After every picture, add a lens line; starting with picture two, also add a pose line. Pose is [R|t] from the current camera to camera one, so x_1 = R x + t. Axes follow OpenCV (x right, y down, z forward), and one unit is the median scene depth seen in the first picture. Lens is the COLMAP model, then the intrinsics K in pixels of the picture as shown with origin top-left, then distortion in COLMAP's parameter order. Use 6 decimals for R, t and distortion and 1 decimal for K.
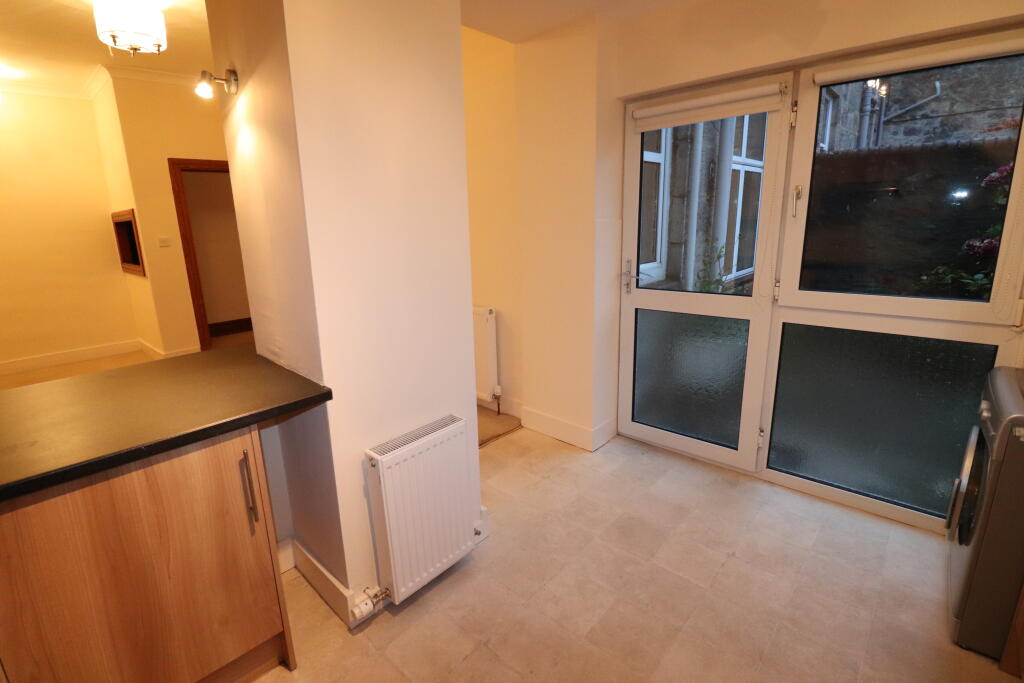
lens RADIAL K [[477.5, 0, 506.1], [0, 477.5, 333.5], [0, 0, 1]] dist [0.003013, -0.015530]
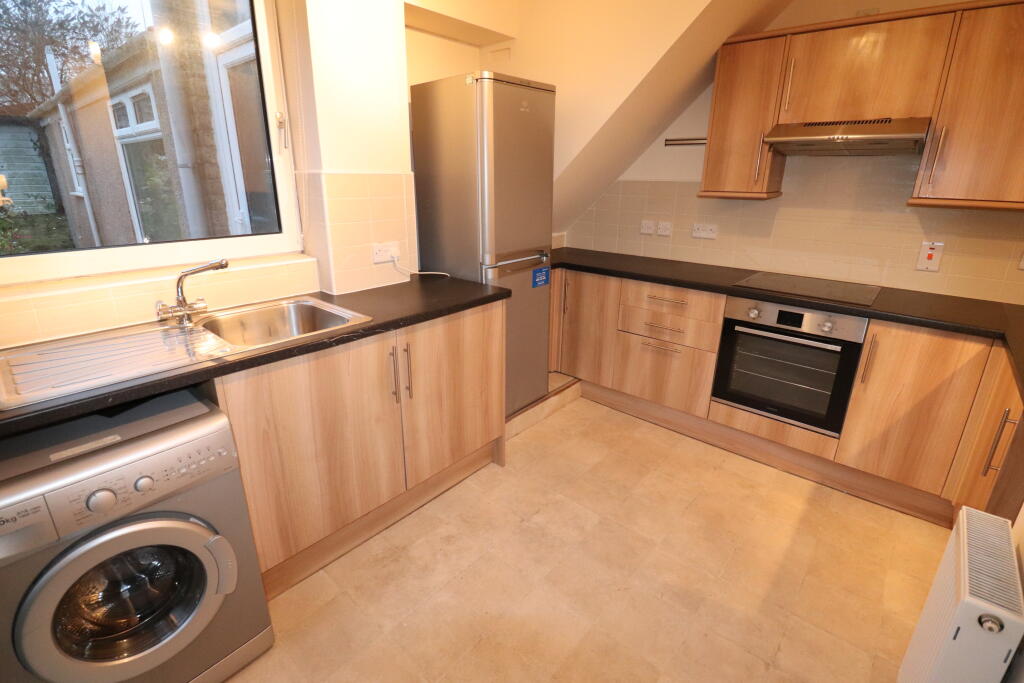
lens RADIAL K [[477.5, 0, 506.1], [0, 477.5, 333.5], [0, 0, 1]] dist [0.003013, -0.015530]
pose [[-0.999366, 0.026345, -0.023930, 0.158984], [0.009784, 0.849820, 0.526983, -0.125195], [0.034220, 0.526415, -0.849539, 0.492010]]
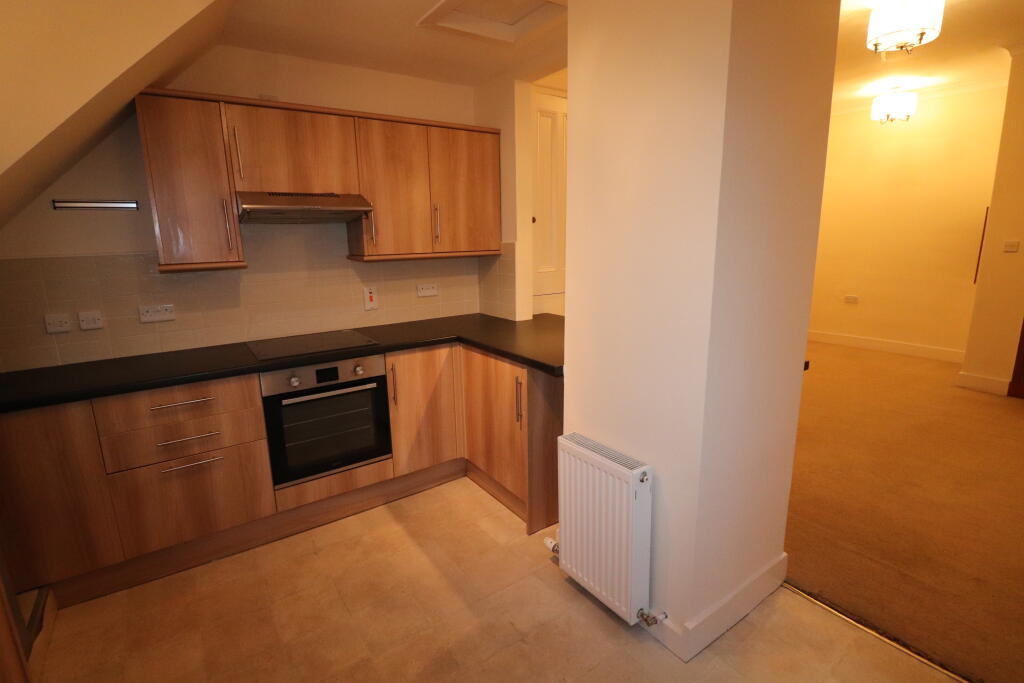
lens RADIAL K [[477.5, 0, 506.1], [0, 477.5, 333.5], [0, 0, 1]] dist [0.003013, -0.015530]
pose [[-0.205838, 0.228445, -0.951548, 0.286681], [-0.202191, 0.941461, 0.269761, -0.095942], [0.957470, 0.247921, -0.147599, 0.331062]]
